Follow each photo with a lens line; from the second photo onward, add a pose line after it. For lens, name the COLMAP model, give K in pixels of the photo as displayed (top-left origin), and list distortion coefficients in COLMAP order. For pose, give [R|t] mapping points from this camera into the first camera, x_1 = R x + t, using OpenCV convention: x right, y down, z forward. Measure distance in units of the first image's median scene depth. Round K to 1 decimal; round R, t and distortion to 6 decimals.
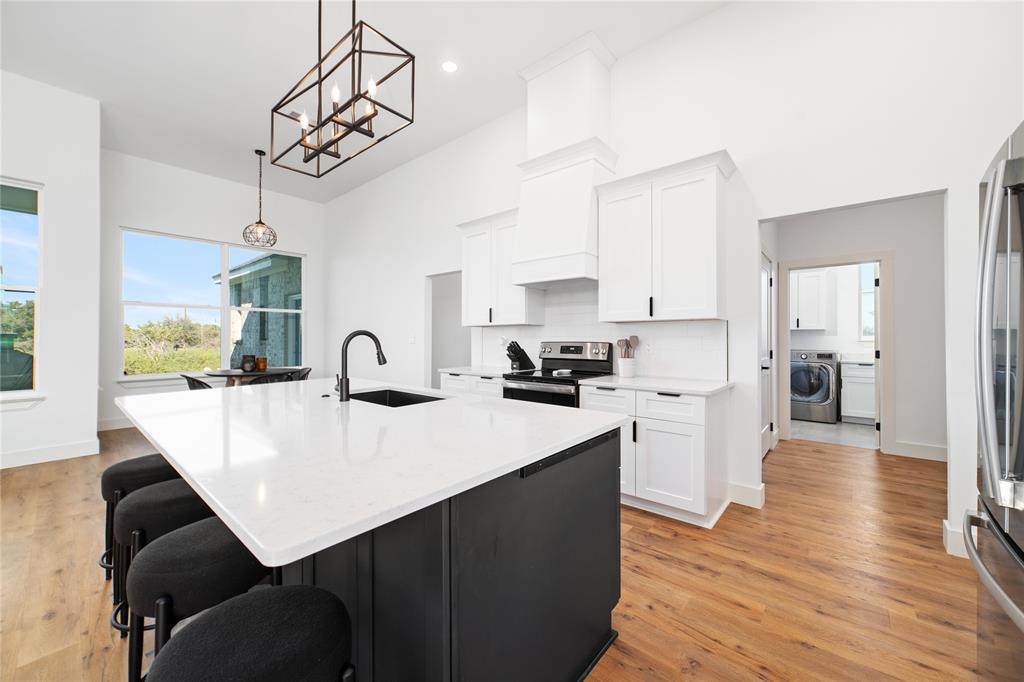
lens RADIAL K [[392.0, 0, 519.2], [0, 392.0, 334.7], [0, 0, 1]] dist [0.000060, 0.000931]
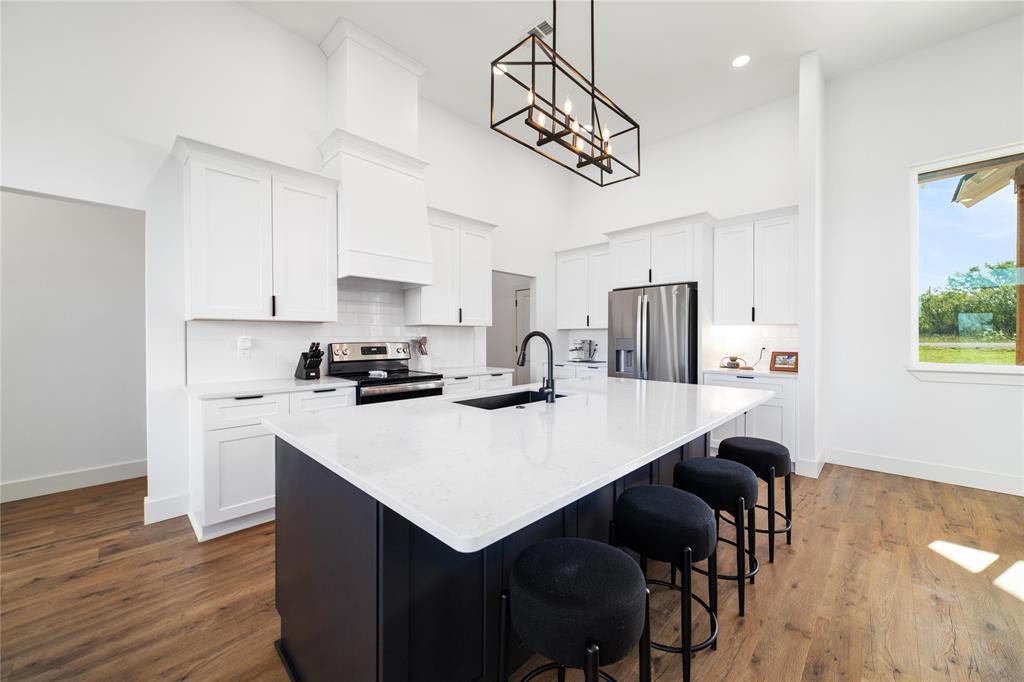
lens RADIAL K [[389.5, 0, 519.0], [0, 389.5, 340.4], [0, 0, 1]] dist [-0.001886, 0.000911]
pose [[0.064628, -0.003793, 0.997902, -0.855588], [-0.003130, 0.999987, 0.004004, 0.008586], [-0.997905, -0.003382, 0.064615, 0.605134]]
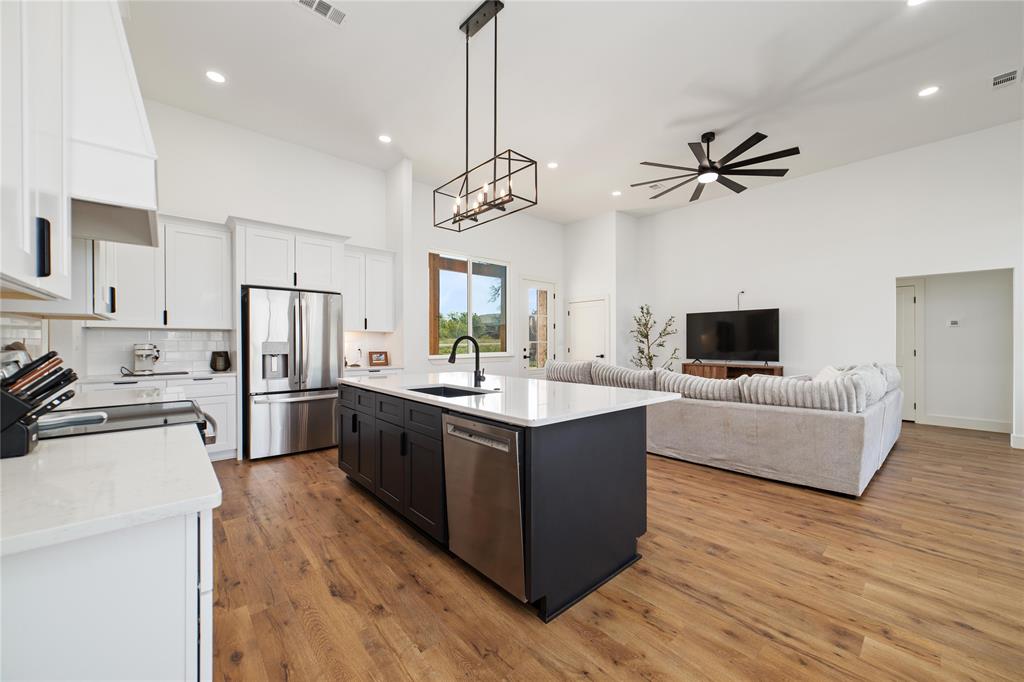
lens RADIAL K [[389.5, 0, 520.3], [0, 389.5, 343.5], [0, 0, 1]] dist [-0.001886, 0.000911]
pose [[-0.991576, -0.000384, 0.129528, -0.456969], [-0.000631, 0.999998, -0.001865, 0.013148], [-0.129527, -0.001931, -0.991574, 1.395743]]
